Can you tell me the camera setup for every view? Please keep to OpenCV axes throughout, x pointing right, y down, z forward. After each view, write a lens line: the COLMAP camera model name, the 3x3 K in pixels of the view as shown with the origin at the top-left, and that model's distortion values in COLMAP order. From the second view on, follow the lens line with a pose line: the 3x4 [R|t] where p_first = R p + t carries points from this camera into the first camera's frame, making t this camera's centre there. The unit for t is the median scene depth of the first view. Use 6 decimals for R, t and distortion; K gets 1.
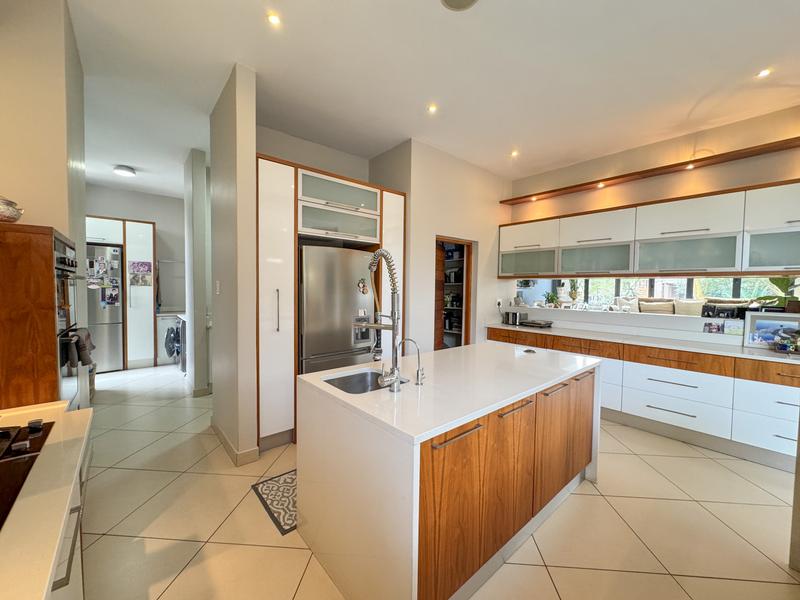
lens RADIAL K [[318.9, 0, 402.0], [0, 318.9, 297.7], [0, 0, 1]] dist [-0.004229, 0.000974]
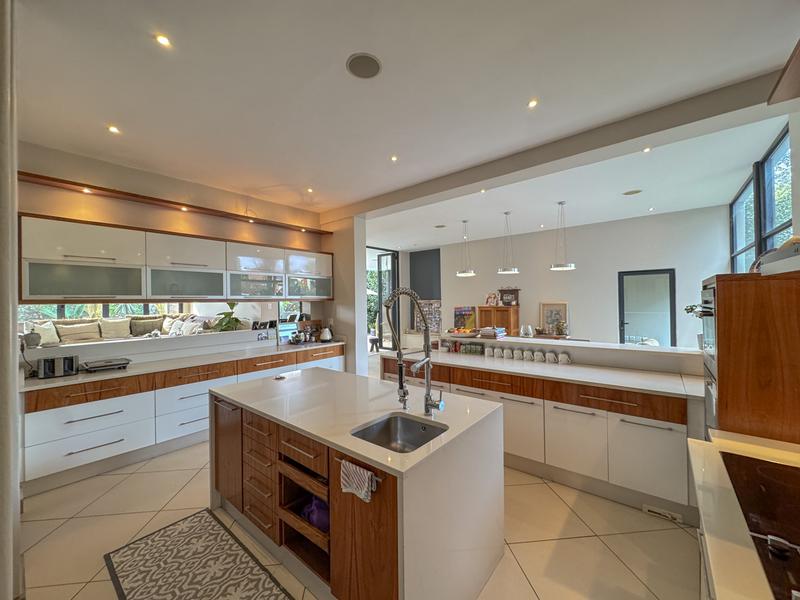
lens RADIAL K [[318.9, 0, 398.3], [0, 318.9, 300.7], [0, 0, 1]] dist [-0.004229, 0.000974]
pose [[-0.165605, -0.019294, 0.986003, -0.415108], [0.044502, 0.998644, 0.027016, -0.060340], [-0.985188, 0.048353, -0.164521, 0.464072]]
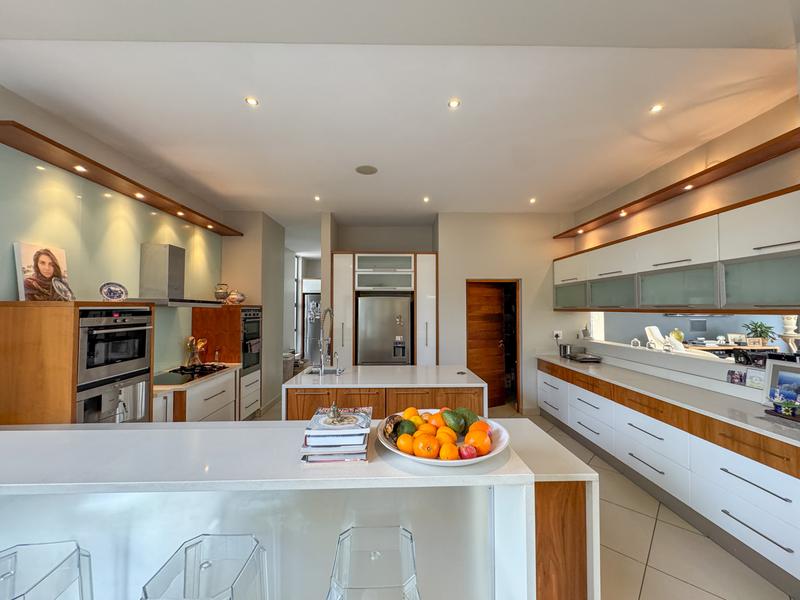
lens RADIAL K [[318.9, 0, 398.9], [0, 318.9, 299.4], [0, 0, 1]] dist [-0.004229, 0.000974]
pose [[0.768680, -0.031878, -0.638838, 0.629591], [-0.010811, 0.997967, -0.062807, -0.030511], [0.639542, 0.055185, 0.766773, -0.119552]]
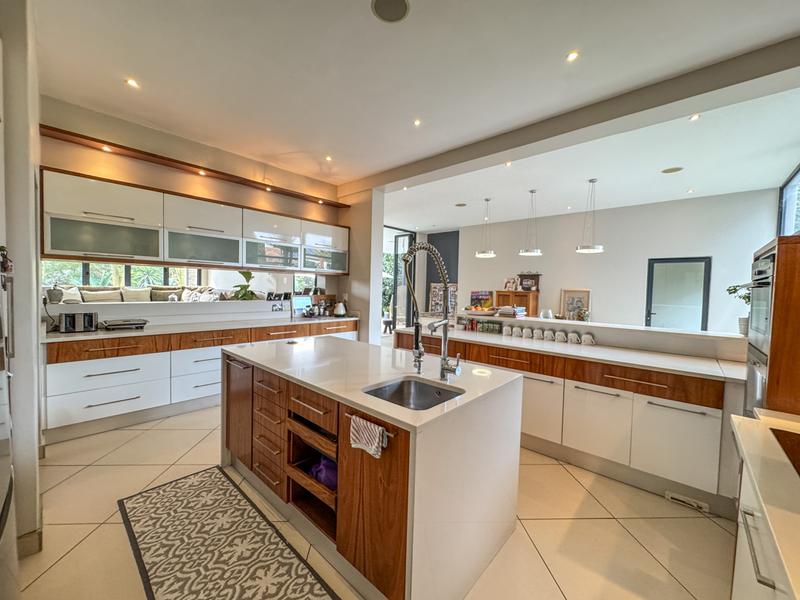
lens RADIAL K [[318.9, 0, 397.8], [0, 318.9, 302.5], [0, 0, 1]] dist [-0.004229, 0.000974]
pose [[-0.118022, -0.066048, 0.990812, -0.391326], [0.005014, 0.997733, 0.067107, -0.017270], [-0.992998, 0.012888, -0.117423, 0.466434]]
